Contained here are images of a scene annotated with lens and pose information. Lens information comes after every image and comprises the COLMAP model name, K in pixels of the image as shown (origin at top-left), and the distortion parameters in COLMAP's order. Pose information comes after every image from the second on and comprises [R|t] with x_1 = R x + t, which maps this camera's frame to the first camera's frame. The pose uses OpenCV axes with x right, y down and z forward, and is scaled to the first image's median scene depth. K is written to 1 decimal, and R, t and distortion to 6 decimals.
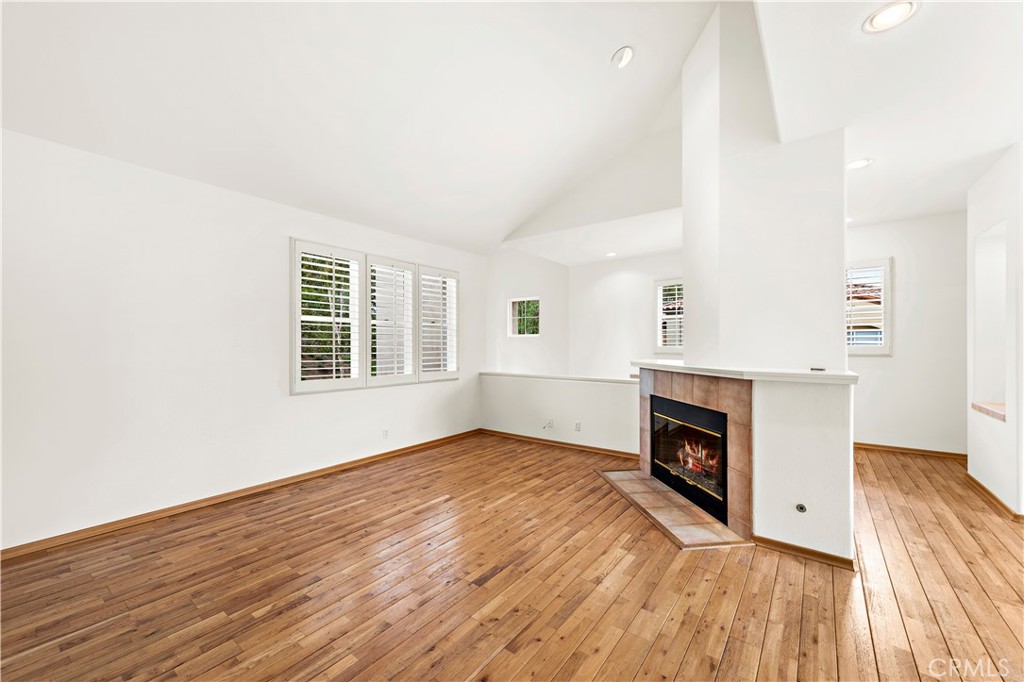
lens RADIAL K [[401.6, 0, 513.1], [0, 401.6, 344.6], [0, 0, 1]] dist [0.012023, -0.001569]
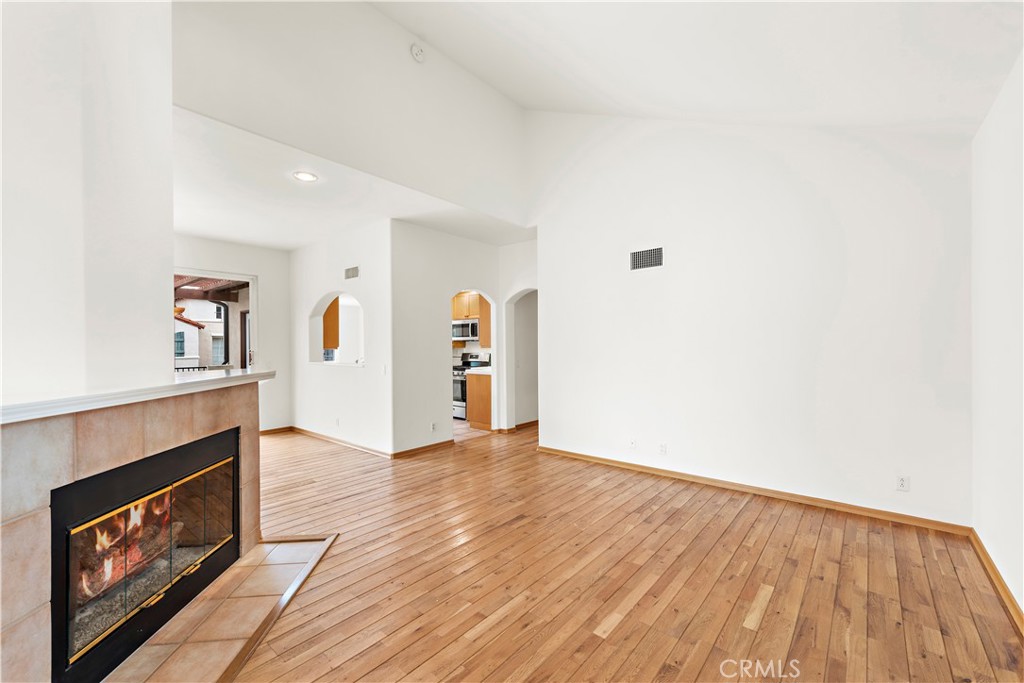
lens RADIAL K [[418.0, 0, 514.6], [0, 418.0, 342.4], [0, 0, 1]] dist [0.014281, 0.000105]
pose [[-0.998940, 0.008615, 0.045217, -0.092363], [0.008243, 0.999931, -0.008406, 0.004862], [-0.045286, -0.008024, -0.998942, 1.767880]]
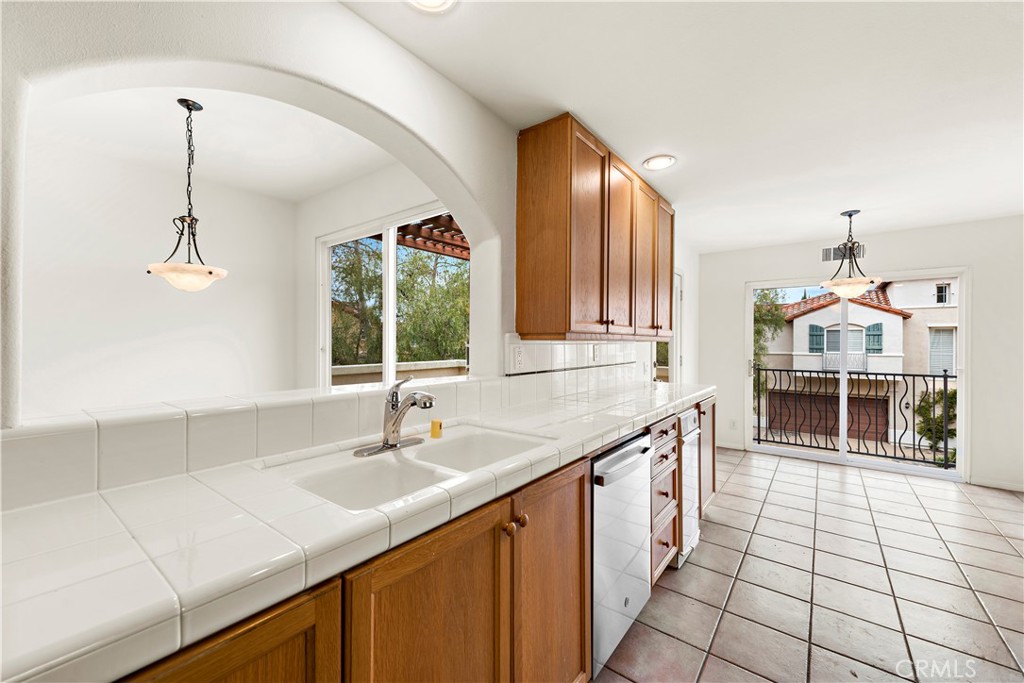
lens RADIAL K [[401.6, 0, 516.2], [0, 401.6, 342.5], [0, 0, 1]] dist [0.012023, -0.001569]
pose [[-0.000317, 0.003005, 0.999995, 0.312653], [-0.003518, 0.999989, -0.003006, 0.021090], [-0.999994, -0.003519, -0.000306, -0.305826]]
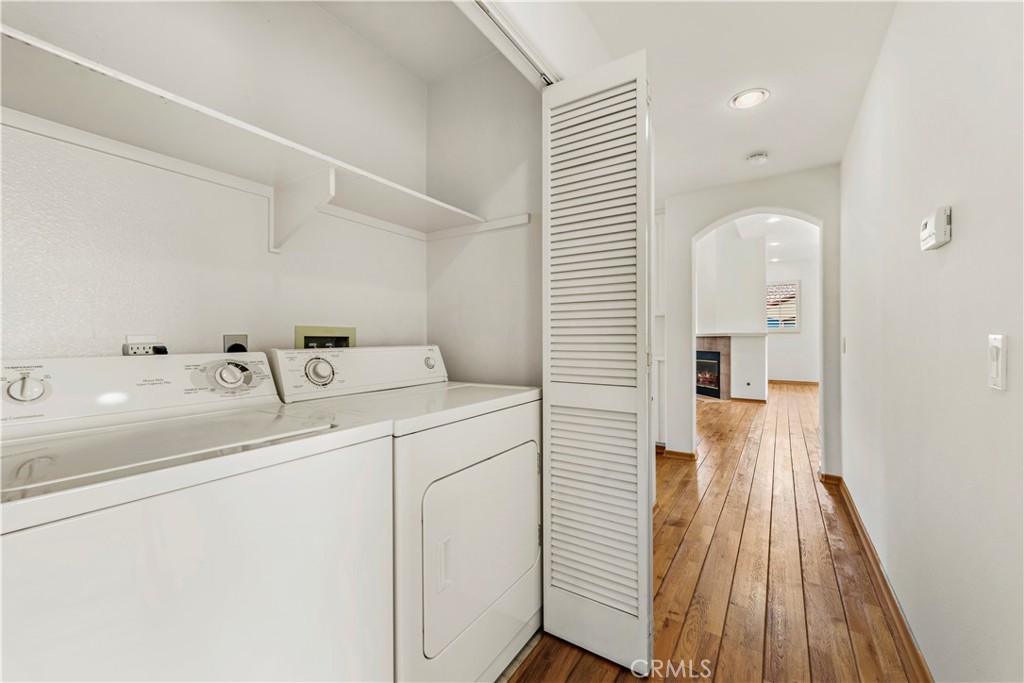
lens RADIAL K [[401.6, 0, 518.5], [0, 401.6, 338.7], [0, 0, 1]] dist [0.012023, -0.001569]
pose [[0.997015, -0.001465, 0.077194, -0.803013], [0.001110, 0.999989, 0.004651, 0.076930], [-0.077200, -0.004552, 0.997005, -1.225076]]
